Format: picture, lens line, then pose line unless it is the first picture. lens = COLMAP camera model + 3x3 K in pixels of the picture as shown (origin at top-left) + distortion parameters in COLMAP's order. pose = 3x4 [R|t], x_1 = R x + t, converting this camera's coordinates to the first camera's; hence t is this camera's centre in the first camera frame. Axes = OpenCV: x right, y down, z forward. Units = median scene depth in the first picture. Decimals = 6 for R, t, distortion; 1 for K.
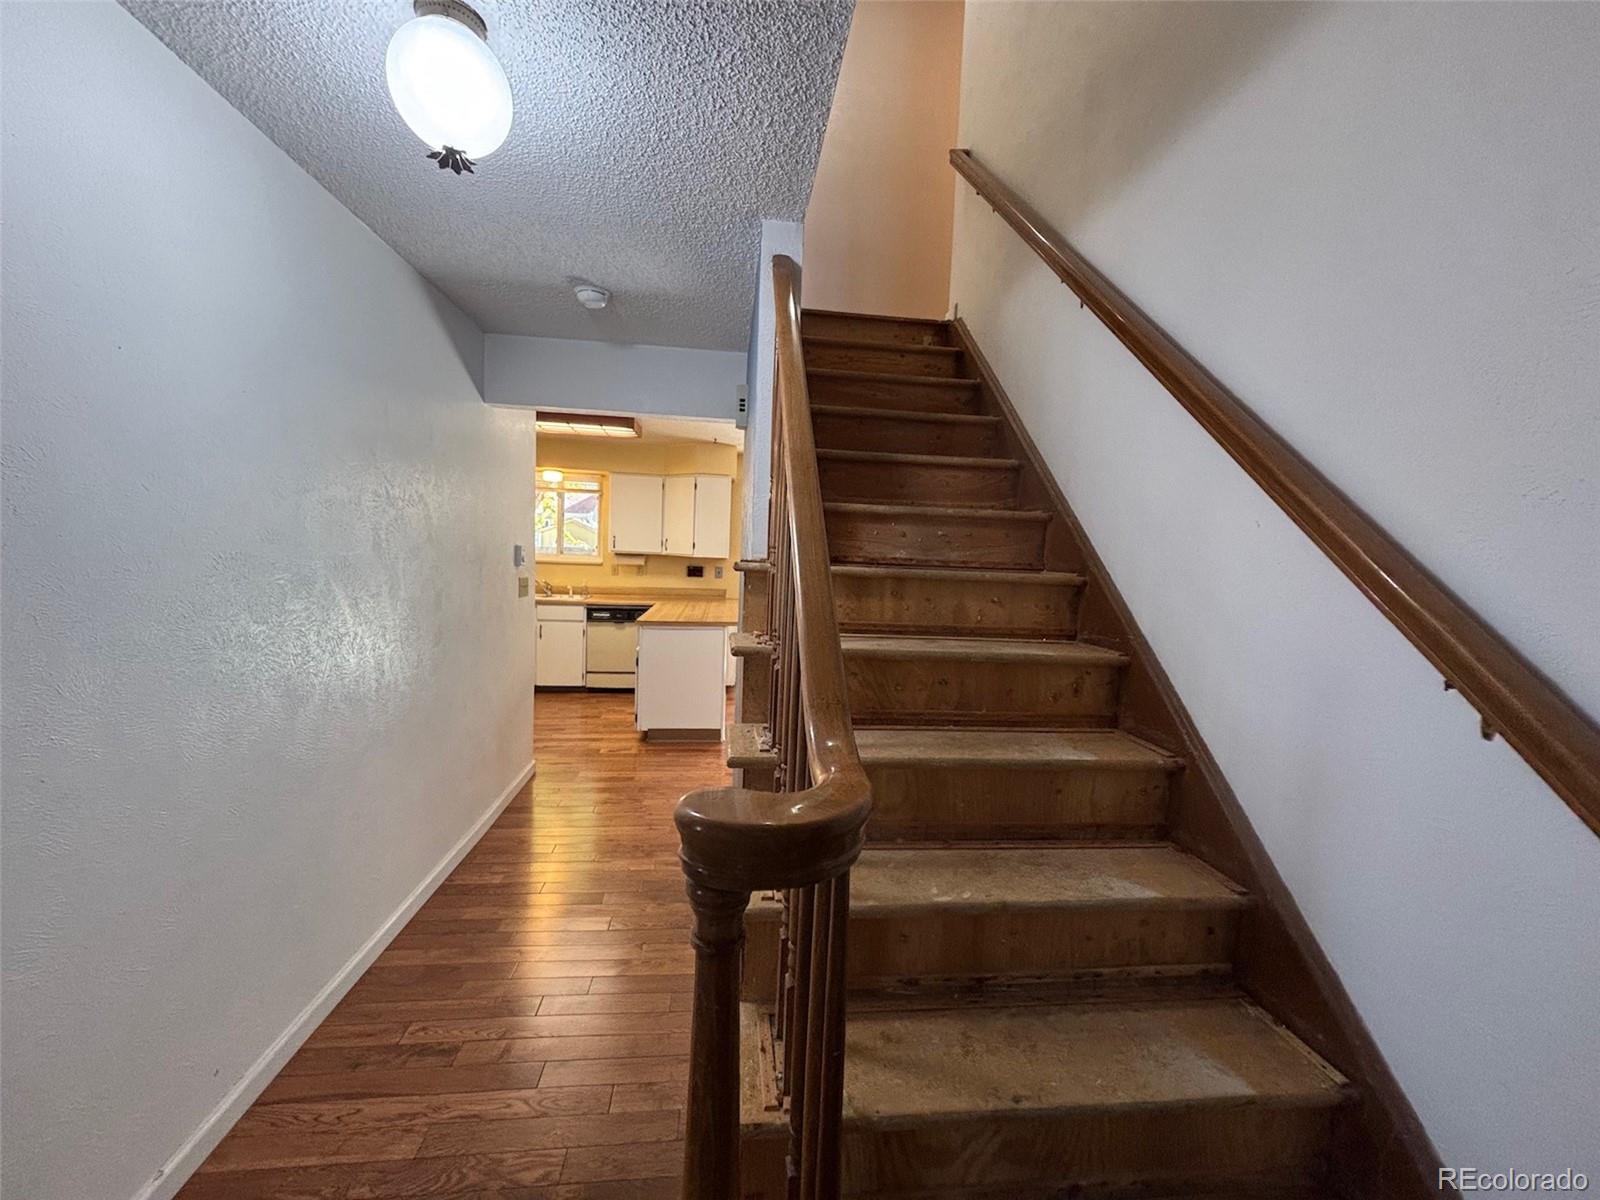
lens RADIAL K [[639.0, 0, 796.8], [0, 639.0, 599.9], [0, 0, 1]] dist [0.008316, -0.000292]
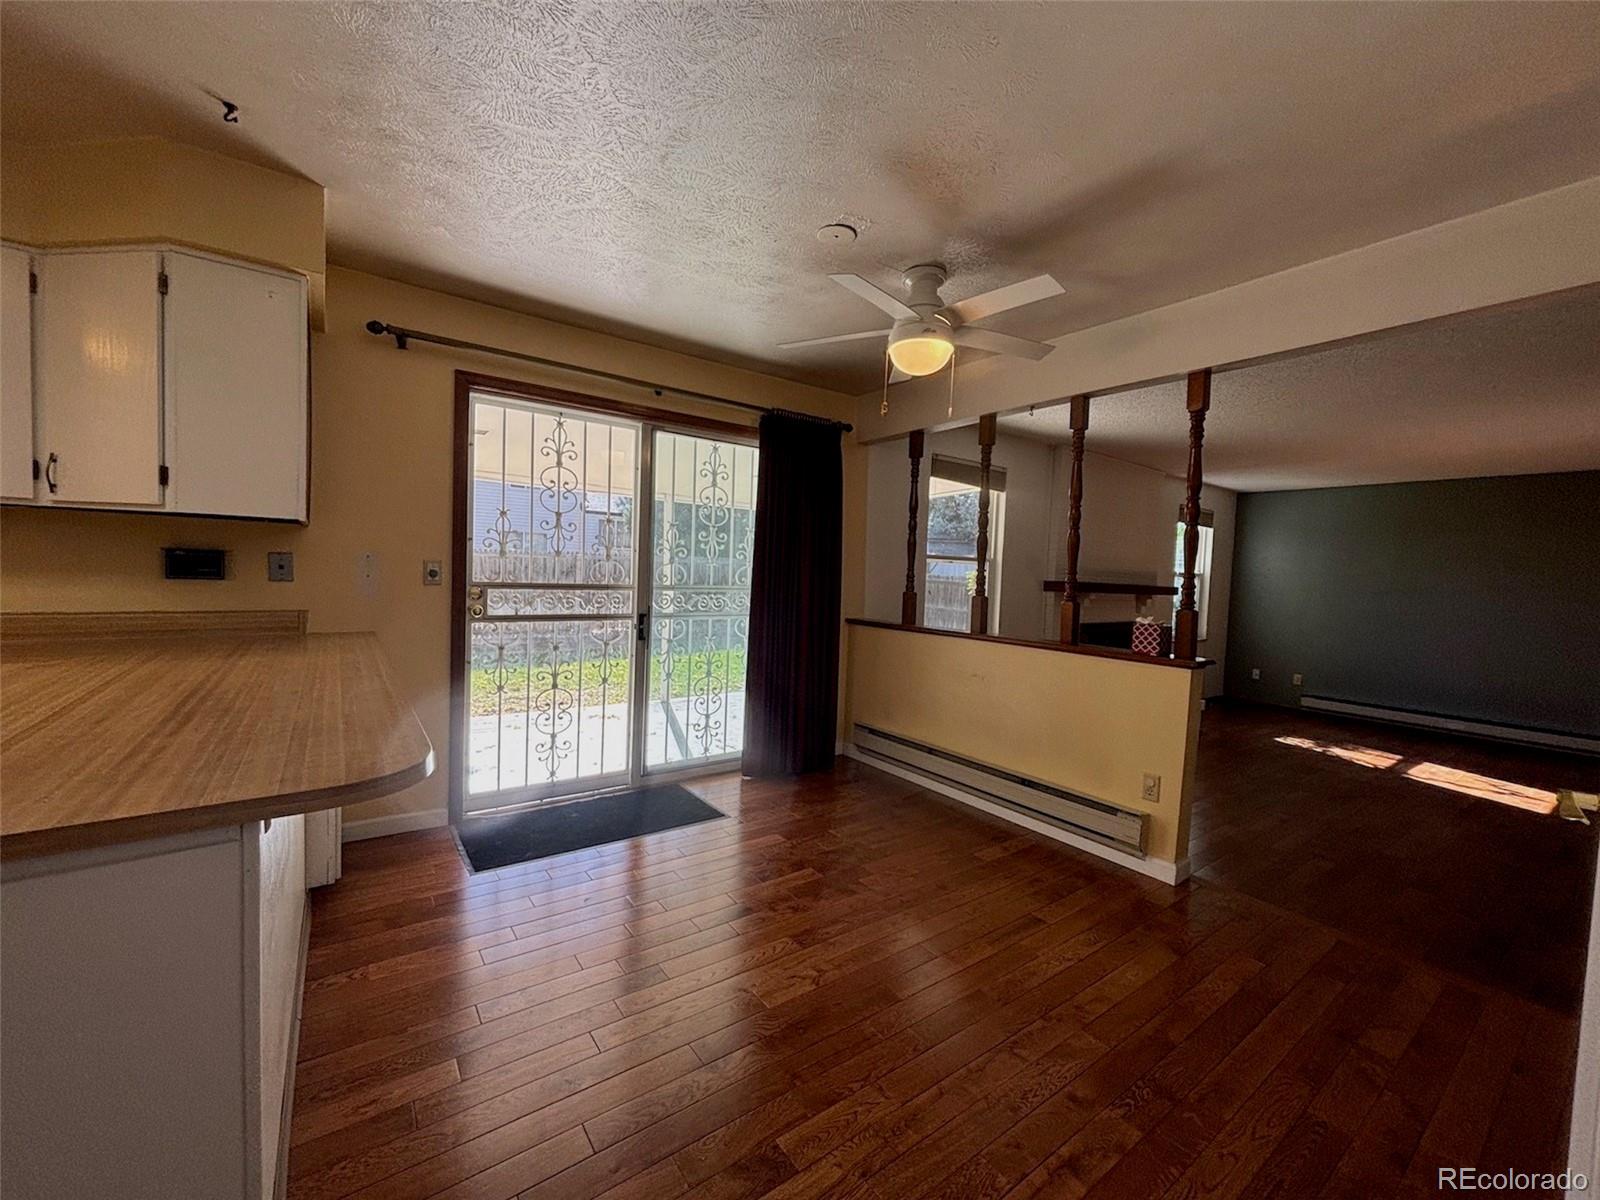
lens RADIAL K [[639.0, 0, 800.6], [0, 639.0, 603.9], [0, 0, 1]] dist [0.008316, -0.000292]
pose [[0.868952, -0.030740, 0.493940, -0.046072], [0.034468, 0.999405, 0.001561, -0.011090], [-0.493694, 0.015669, 0.869495, 0.551619]]
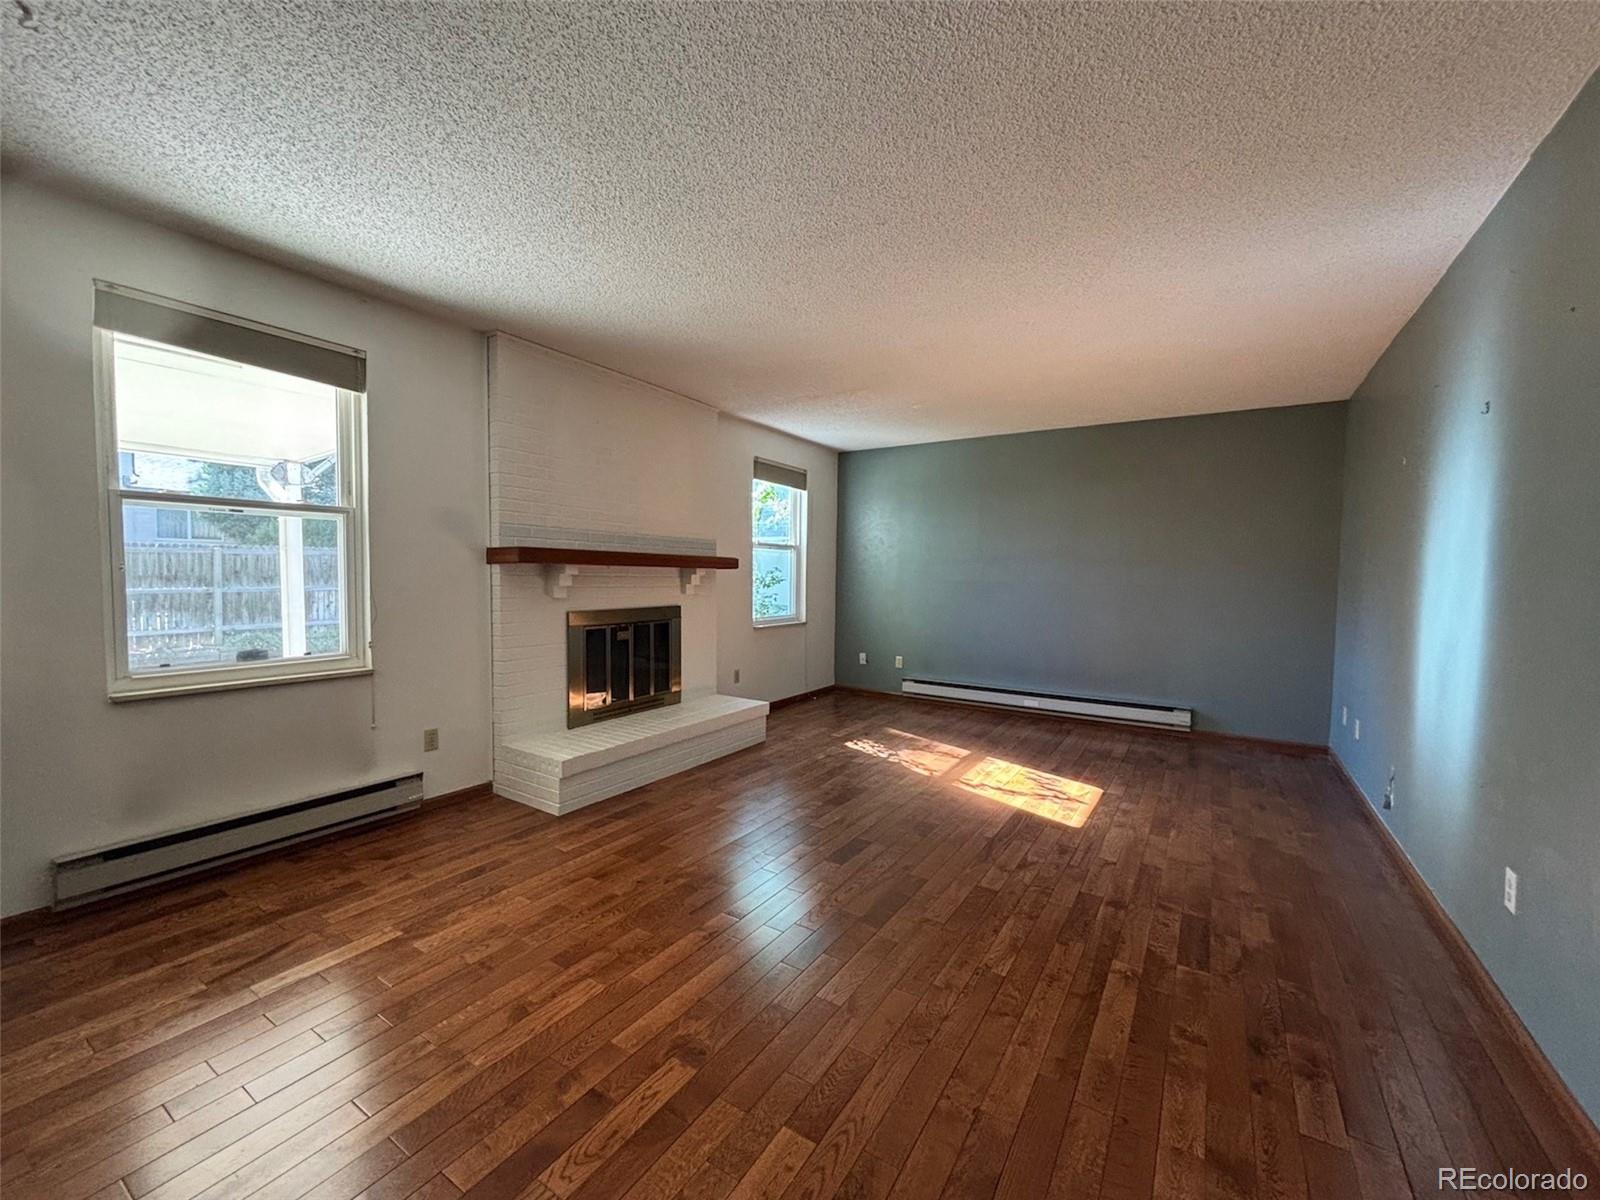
lens RADIAL K [[639.0, 0, 793.6], [0, 639.0, 596.0], [0, 0, 1]] dist [0.008316, -0.000292]
pose [[0.637729, -0.059866, 0.767931, 0.438270], [0.069329, 0.997390, 0.020179, 0.020813], [-0.767135, 0.040371, 0.640215, 0.590393]]
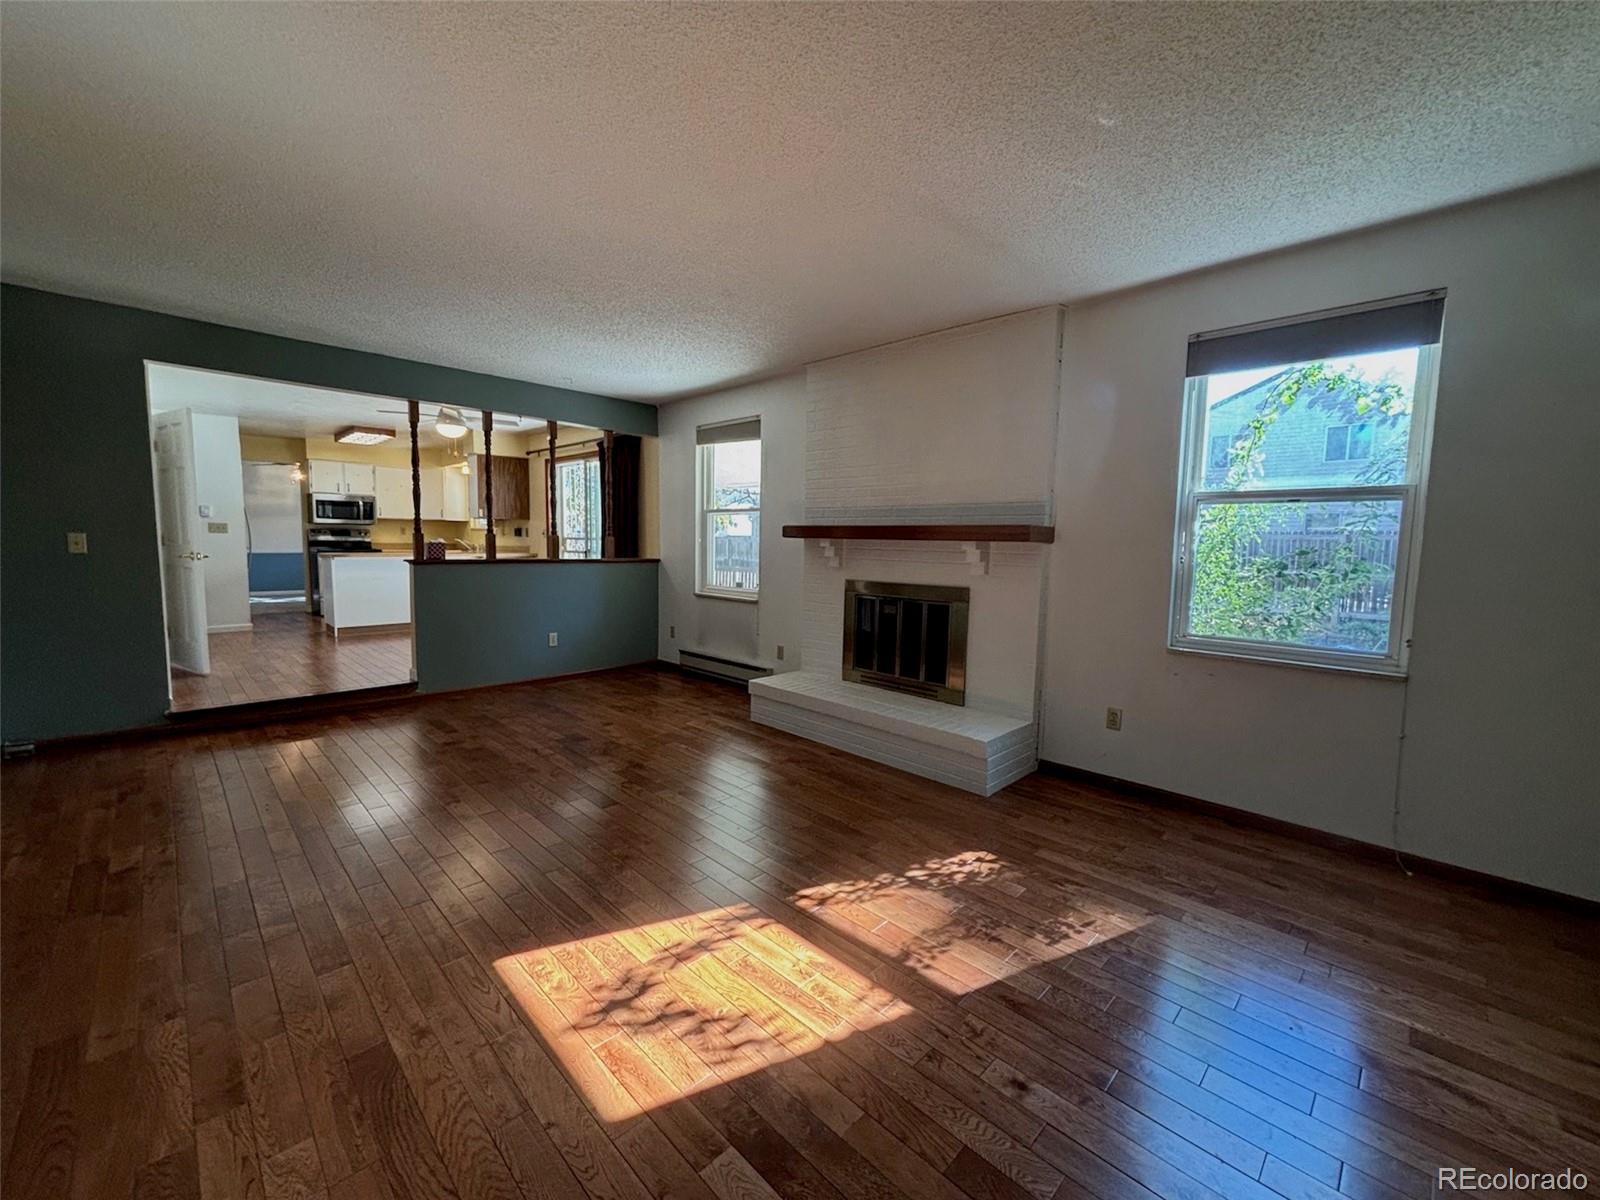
lens RADIAL K [[639.0, 0, 801.8], [0, 639.0, 604.1], [0, 0, 1]] dist [0.008316, -0.000292]
pose [[0.628197, 0.049290, -0.776492, 1.331430], [-0.051537, 0.998436, 0.021685, 0.048680], [0.776346, 0.026395, 0.629754, 0.671466]]
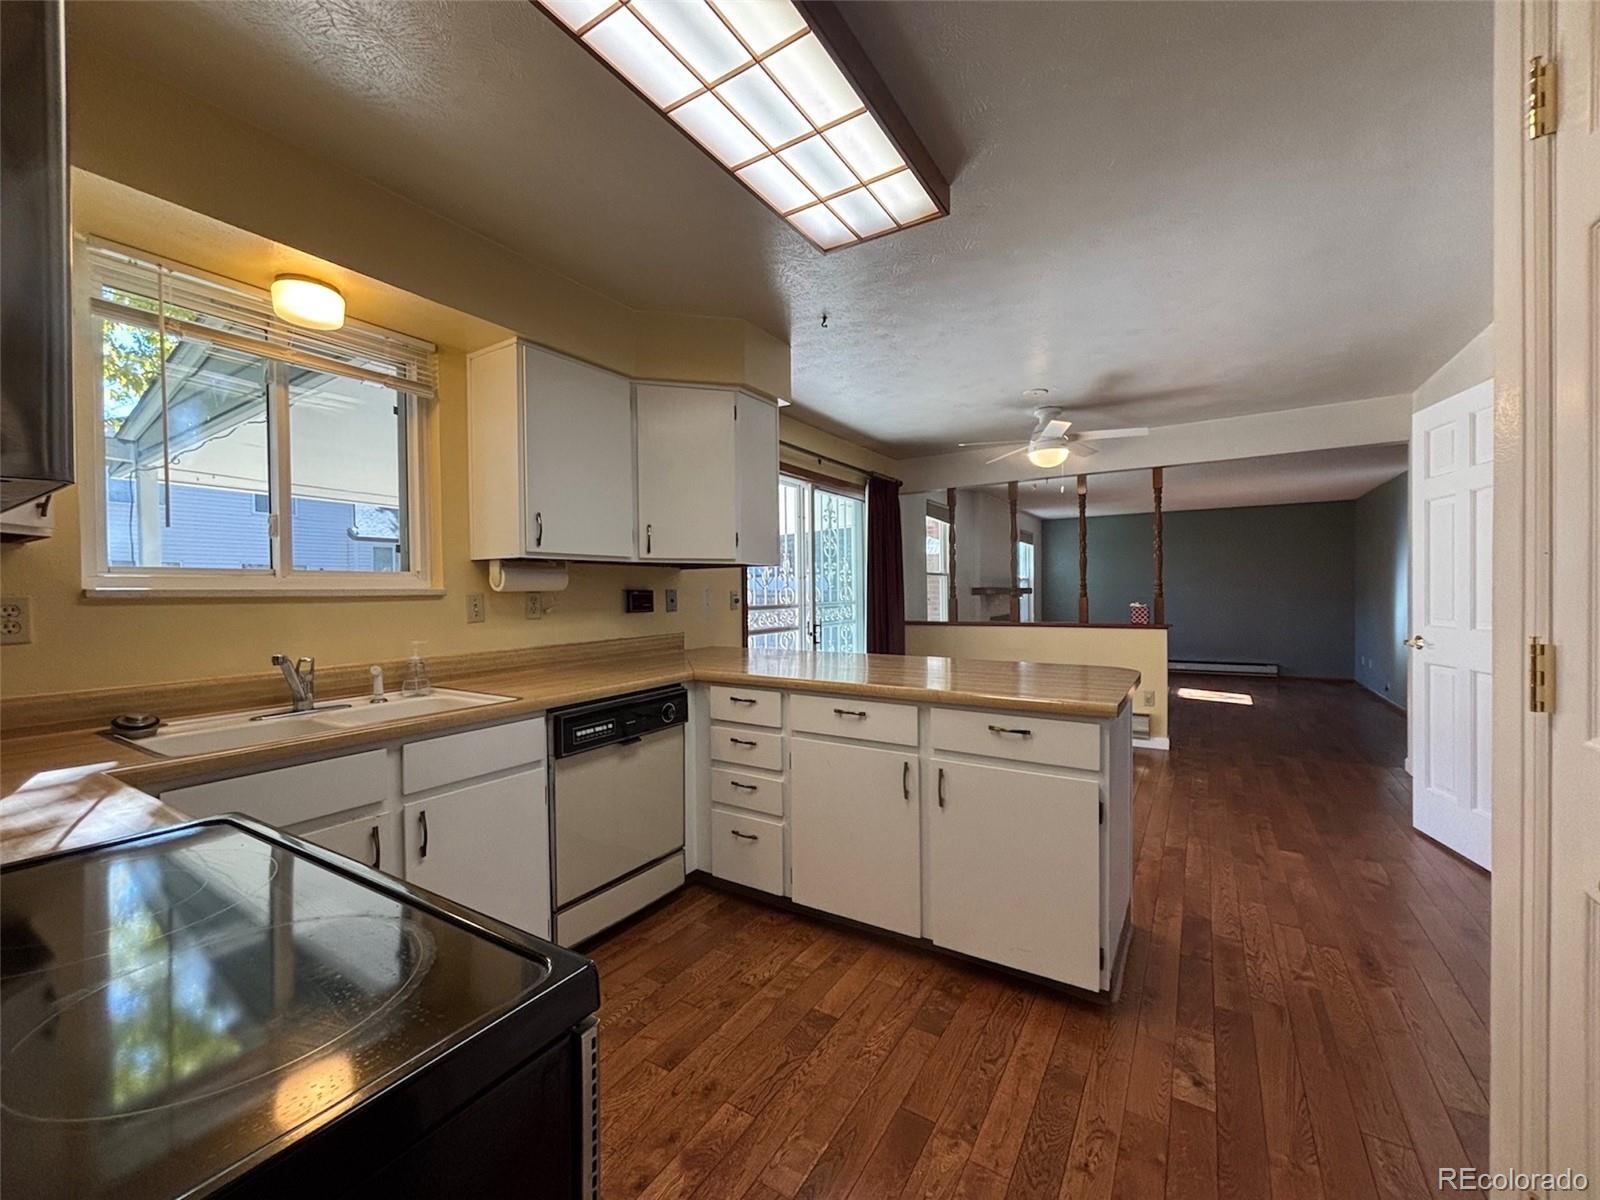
lens RADIAL K [[639.0, 0, 810.8], [0, 639.0, 597.7], [0, 0, 1]] dist [0.008316, -0.000292]
pose [[0.616960, -0.055293, 0.785050, -0.473876], [0.100104, 0.994940, -0.008595, -0.031720], [-0.780602, 0.083889, 0.619373, 0.644978]]
